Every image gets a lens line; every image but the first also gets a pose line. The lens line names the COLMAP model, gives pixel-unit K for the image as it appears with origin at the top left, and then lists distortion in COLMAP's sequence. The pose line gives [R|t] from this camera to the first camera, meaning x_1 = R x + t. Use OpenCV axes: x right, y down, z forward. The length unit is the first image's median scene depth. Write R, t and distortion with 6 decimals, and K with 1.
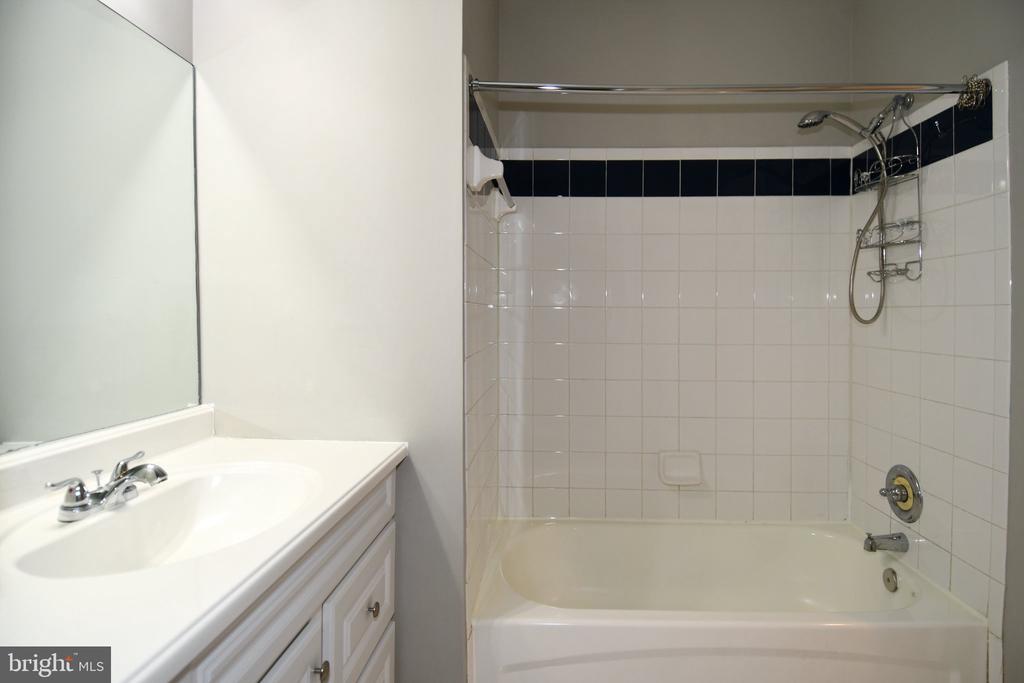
lens RADIAL K [[543.4, 0, 582.0], [0, 543.4, 327.6], [0, 0, 1]] dist [0.031959, -0.001065]
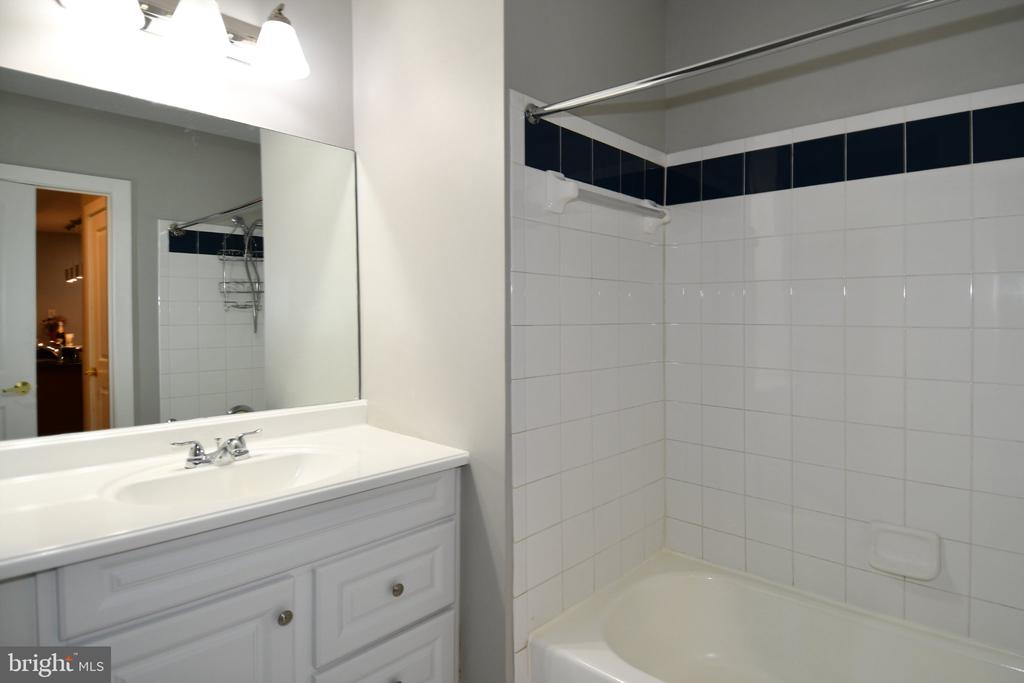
lens RADIAL K [[561.9, 0, 513.1], [0, 561.9, 320.3], [0, 0, 1]] dist [0.040421, 0.000860]
pose [[0.777477, 0.010877, -0.628818, 0.470386], [-0.020884, 0.999746, -0.008528, -0.050479], [0.628565, 0.019763, 0.777506, 0.154874]]
